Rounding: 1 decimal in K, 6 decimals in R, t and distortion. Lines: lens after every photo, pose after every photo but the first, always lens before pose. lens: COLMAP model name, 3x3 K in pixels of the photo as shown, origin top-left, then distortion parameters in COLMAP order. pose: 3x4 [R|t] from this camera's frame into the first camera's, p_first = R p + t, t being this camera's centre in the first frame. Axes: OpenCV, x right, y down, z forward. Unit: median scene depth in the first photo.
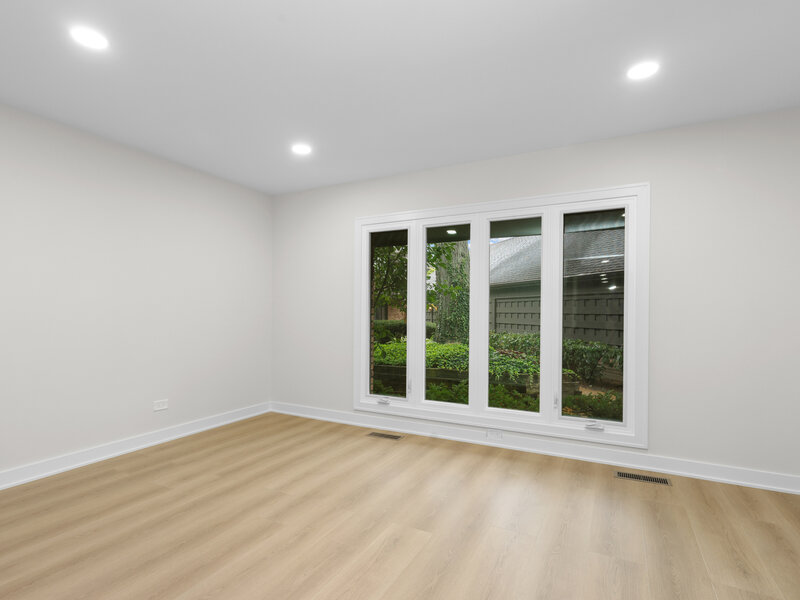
lens RADIAL K [[409.9, 0, 399.1], [0, 409.9, 302.7], [0, 0, 1]] dist [0.002296, 0.000140]
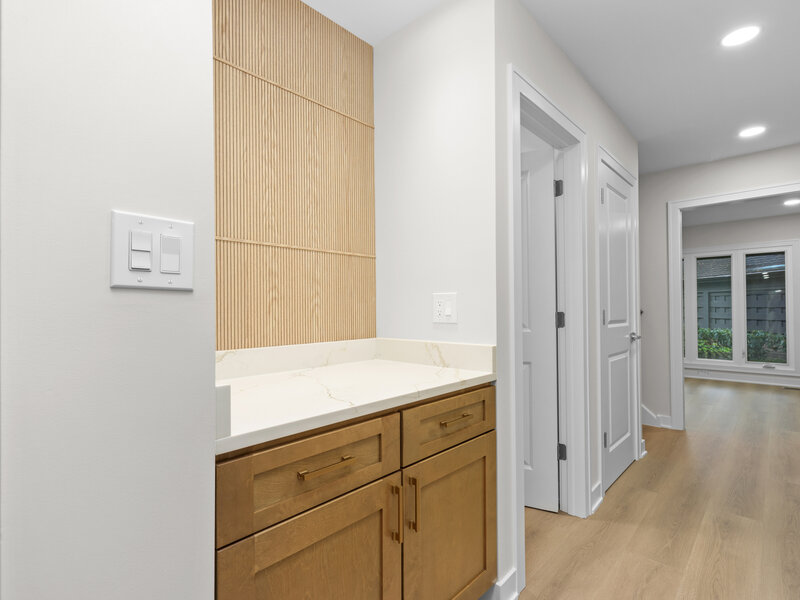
lens RADIAL K [[409.9, 0, 399.1], [0, 409.9, 302.7], [0, 0, 1]] dist [0.002296, 0.000140]
pose [[0.967286, -0.030215, -0.251884, -0.663599], [0.028839, 0.999542, -0.009155, -0.015738], [0.252045, 0.001592, 0.967714, -1.216819]]
